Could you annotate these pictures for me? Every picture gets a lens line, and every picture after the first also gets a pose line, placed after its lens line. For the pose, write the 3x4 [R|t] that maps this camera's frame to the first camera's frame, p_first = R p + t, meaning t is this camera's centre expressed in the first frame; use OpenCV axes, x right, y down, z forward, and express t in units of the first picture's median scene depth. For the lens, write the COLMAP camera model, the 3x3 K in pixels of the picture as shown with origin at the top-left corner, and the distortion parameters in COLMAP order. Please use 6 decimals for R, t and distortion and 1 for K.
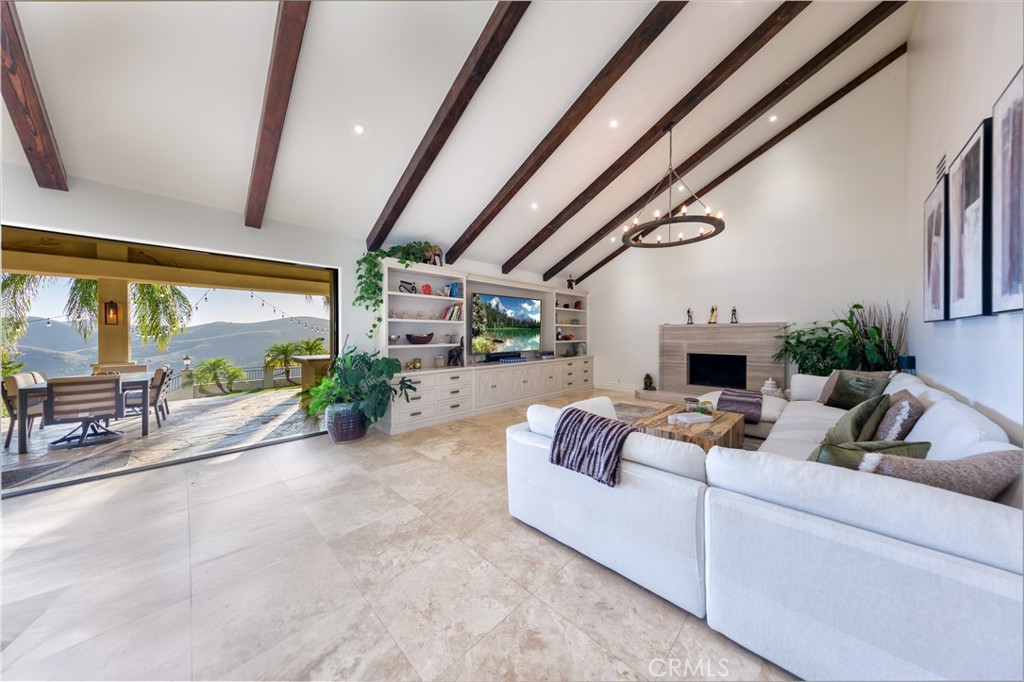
lens RADIAL K [[327.3, 0, 512.3], [0, 327.3, 339.1], [0, 0, 1]] dist [0.000975, 0.000025]
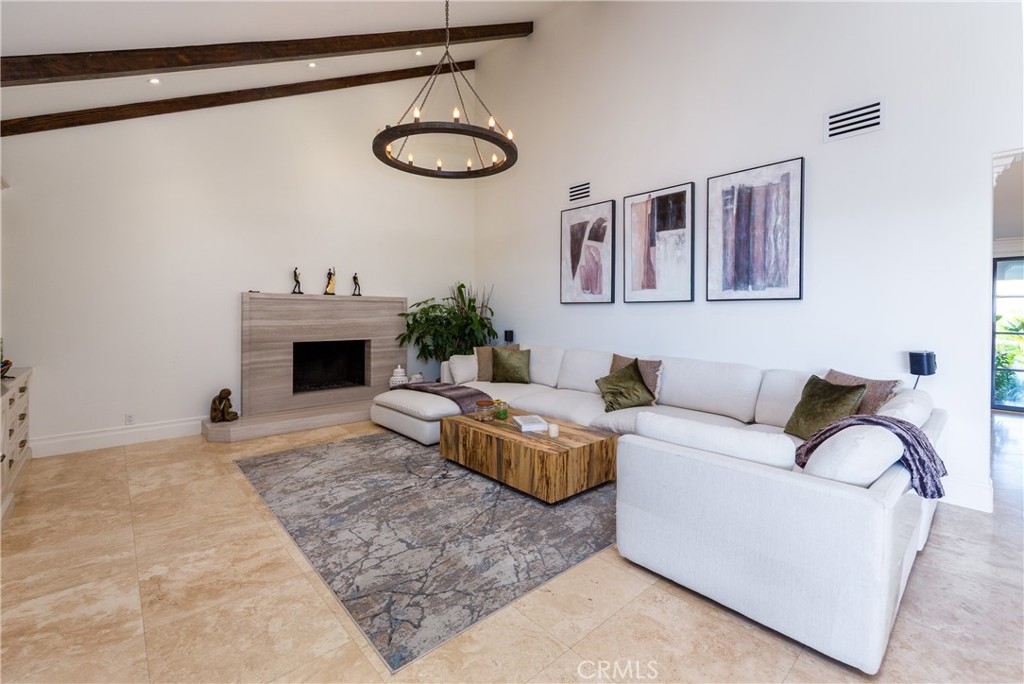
lens RADIAL K [[442.7, 0, 524.7], [0, 442.7, 310.6], [0, 0, 1]] dist [0.000931, 0.000058]
pose [[0.038538, -0.004984, 0.999245, -0.291996], [0.000695, 0.999987, 0.004961, -0.021770], [-0.999257, 0.000503, 0.038541, 0.608190]]
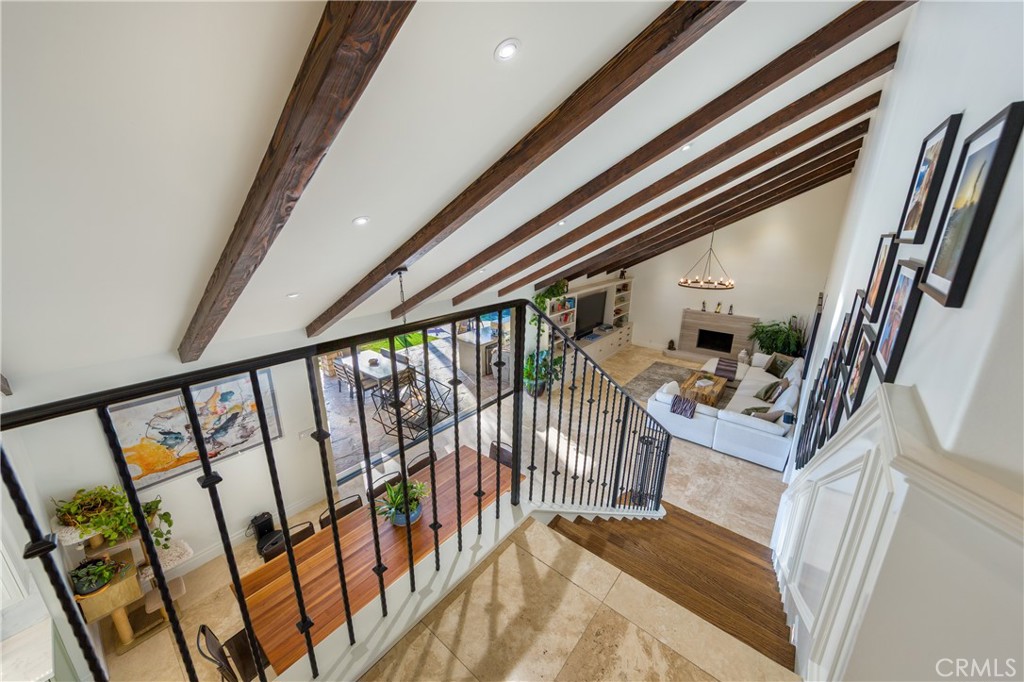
lens RADIAL K [[379.1, 0, 507.8], [0, 379.1, 343.8], [0, 0, 1]] dist [0.000147, 0.000013]
pose [[0.995889, -0.024401, 0.087239, -0.611849], [-0.001358, 0.958910, 0.283707, -0.455313], [-0.090577, -0.282659, 0.954934, -0.767994]]
